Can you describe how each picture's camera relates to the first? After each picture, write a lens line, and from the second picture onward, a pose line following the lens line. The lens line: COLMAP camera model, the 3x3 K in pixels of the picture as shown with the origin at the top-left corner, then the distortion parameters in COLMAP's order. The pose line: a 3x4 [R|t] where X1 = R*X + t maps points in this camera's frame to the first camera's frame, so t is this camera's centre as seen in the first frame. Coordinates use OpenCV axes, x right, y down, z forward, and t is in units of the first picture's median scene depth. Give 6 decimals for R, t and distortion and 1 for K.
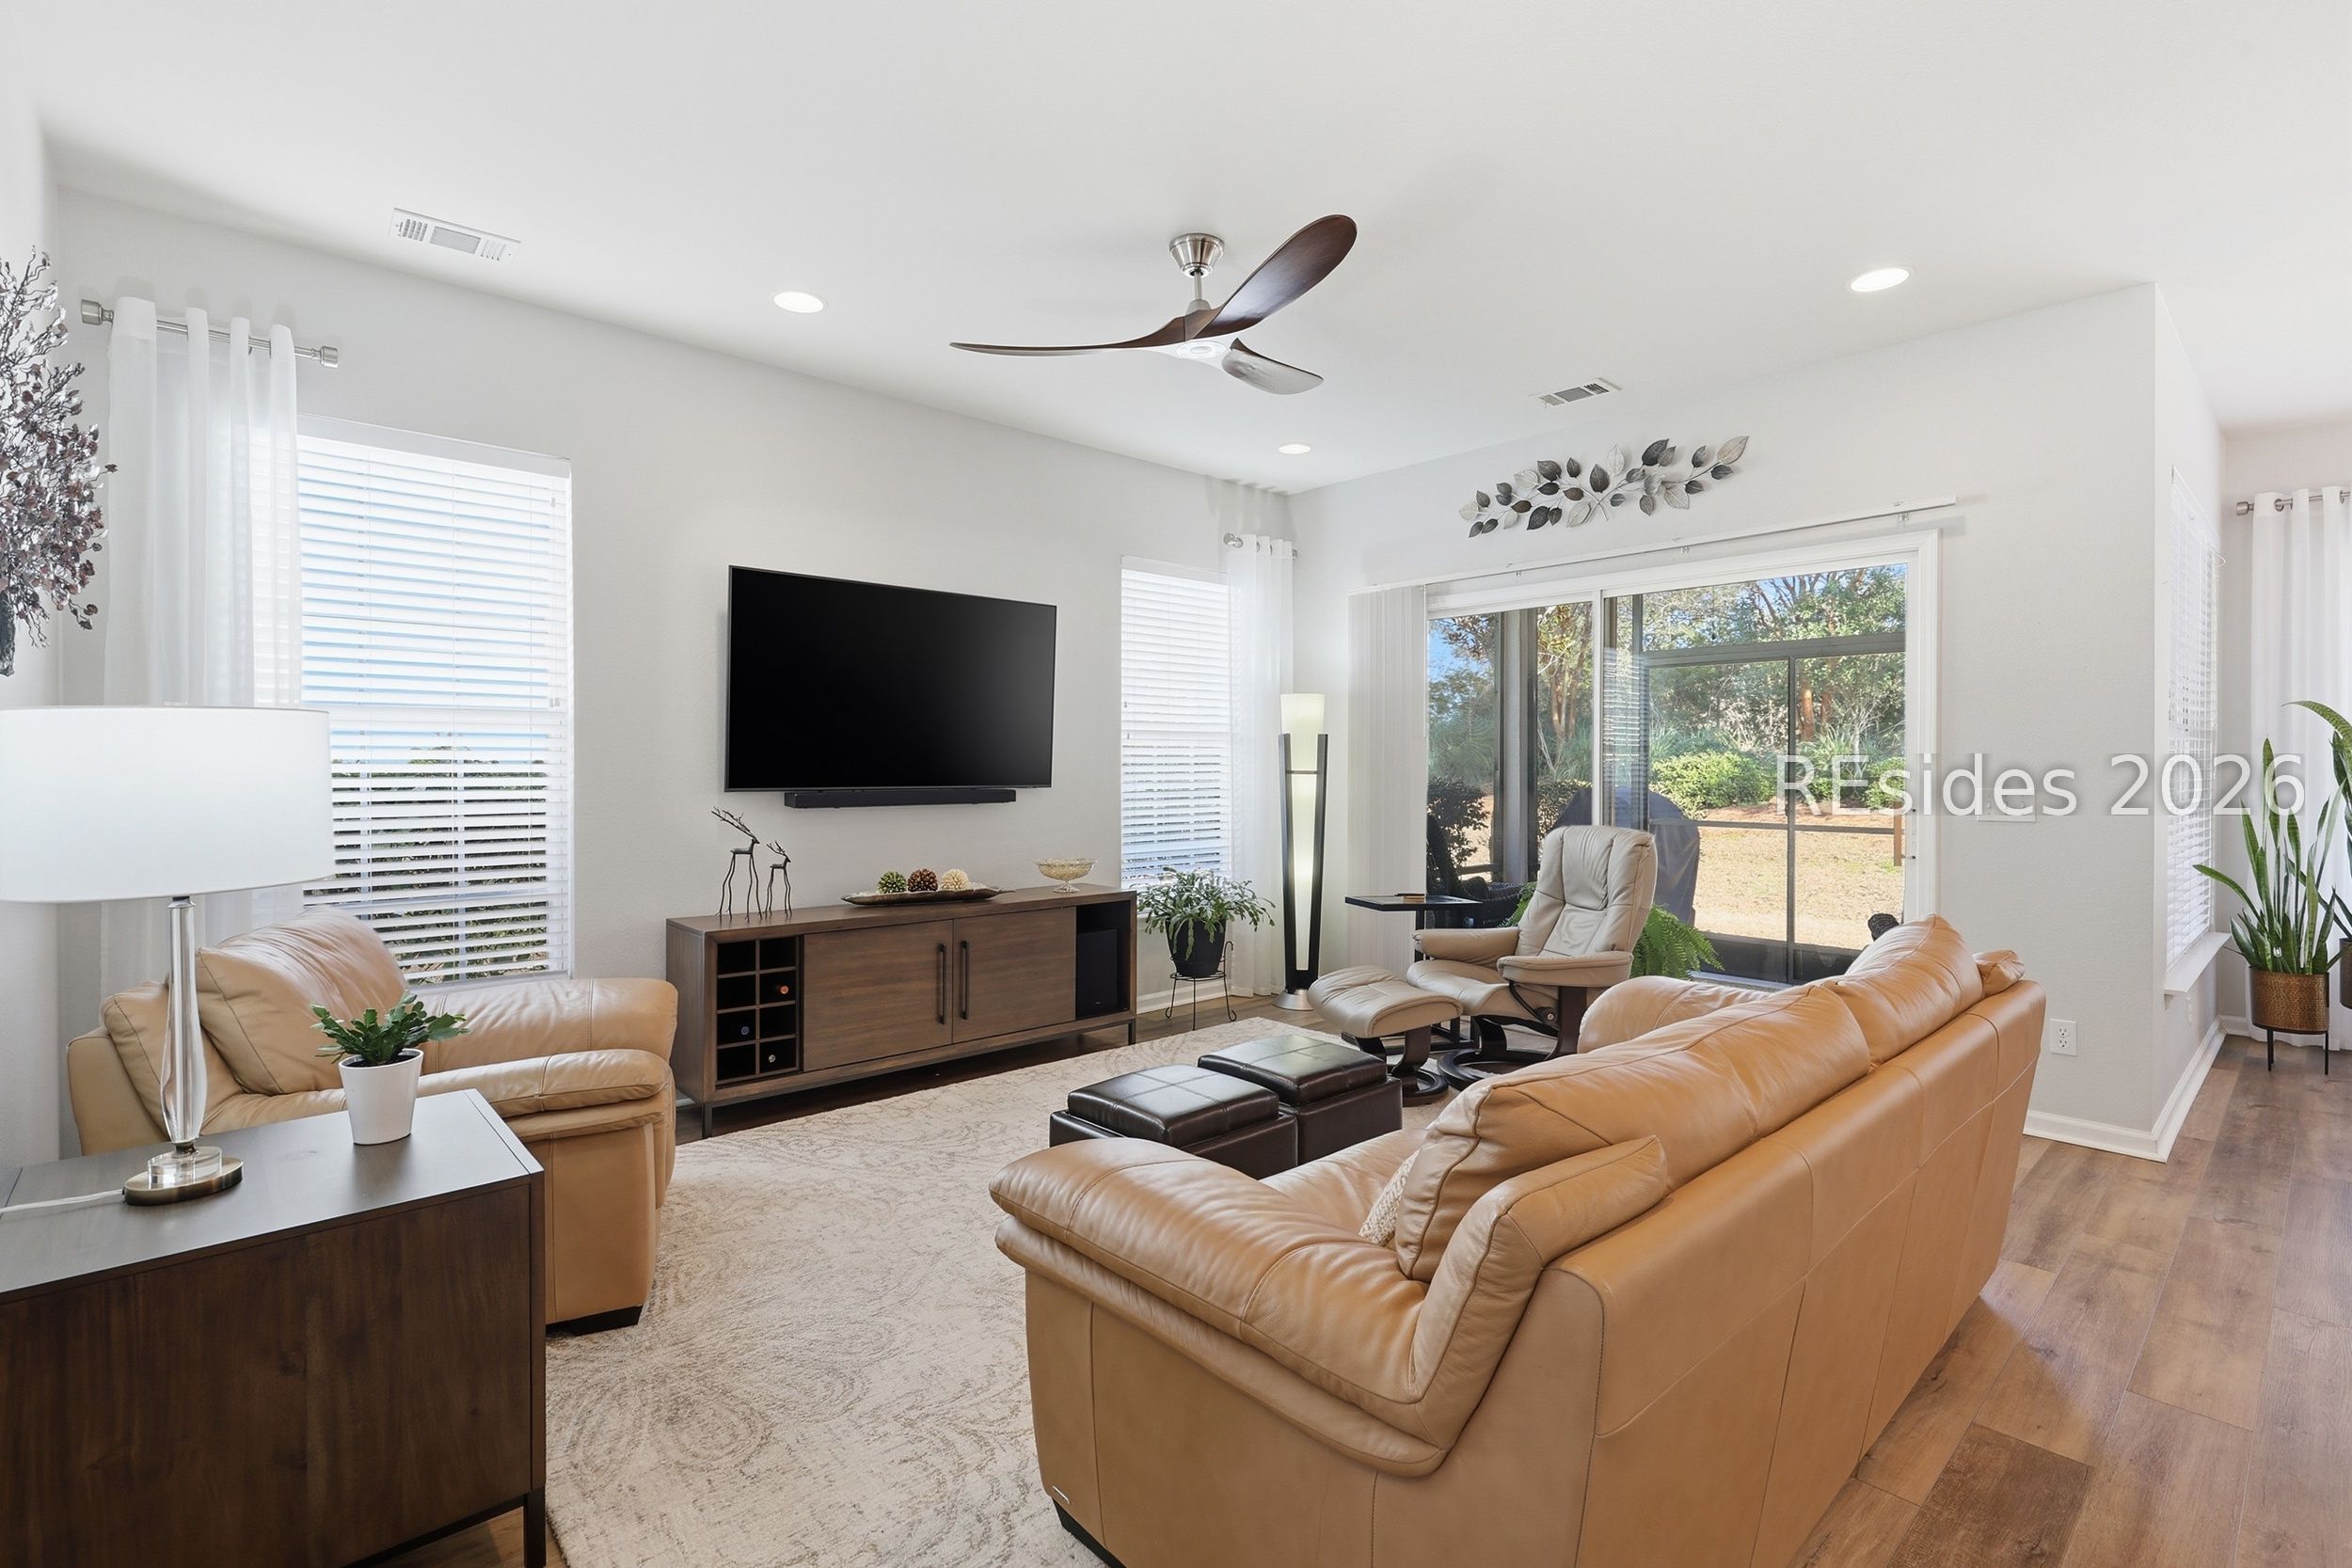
lens RADIAL K [[1085.7, 0, 1179.9], [0, 1085.7, 778.6], [0, 0, 1]] dist [-0.003268, -0.000328]
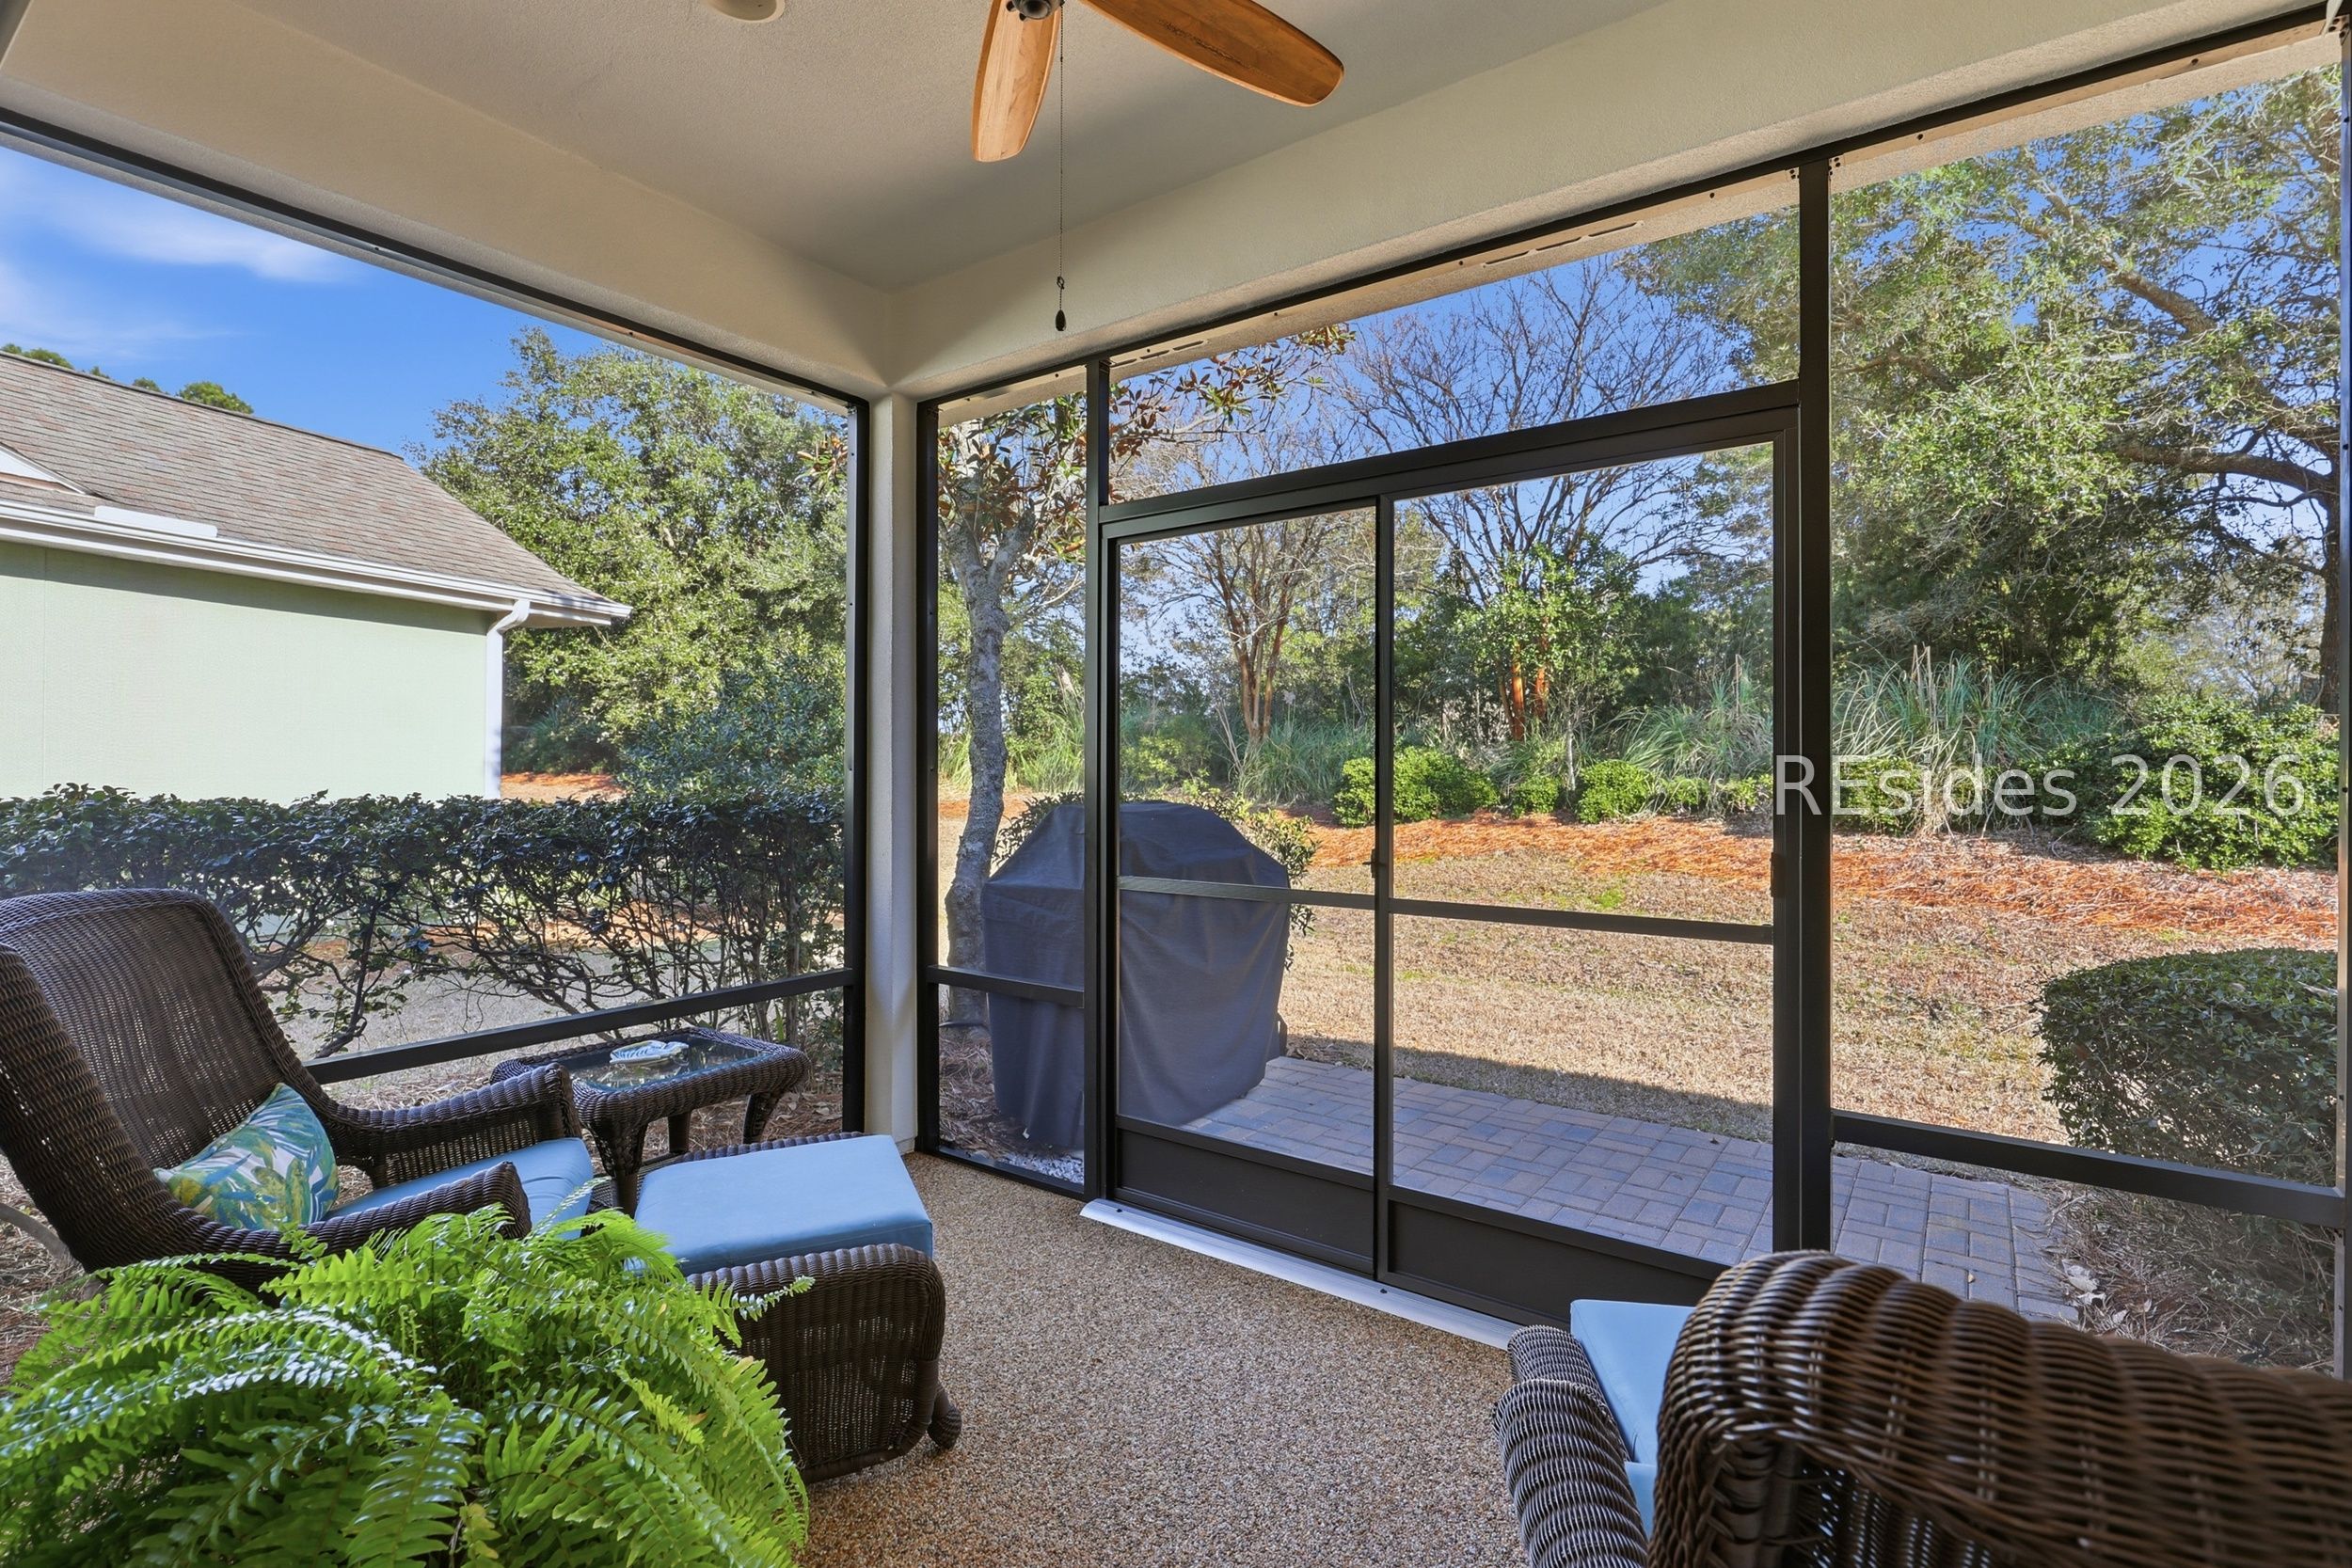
lens RADIAL K [[1085.7, 0, 1180.2], [0, 1085.7, 783.2], [0, 0, 1]] dist [-0.003268, -0.000328]
pose [[0.979464, 0.003489, 0.201589, 0.182725], [-0.003005, 0.999992, -0.002709, 0.000888], [-0.201597, 0.002048, 0.979466, 0.276324]]
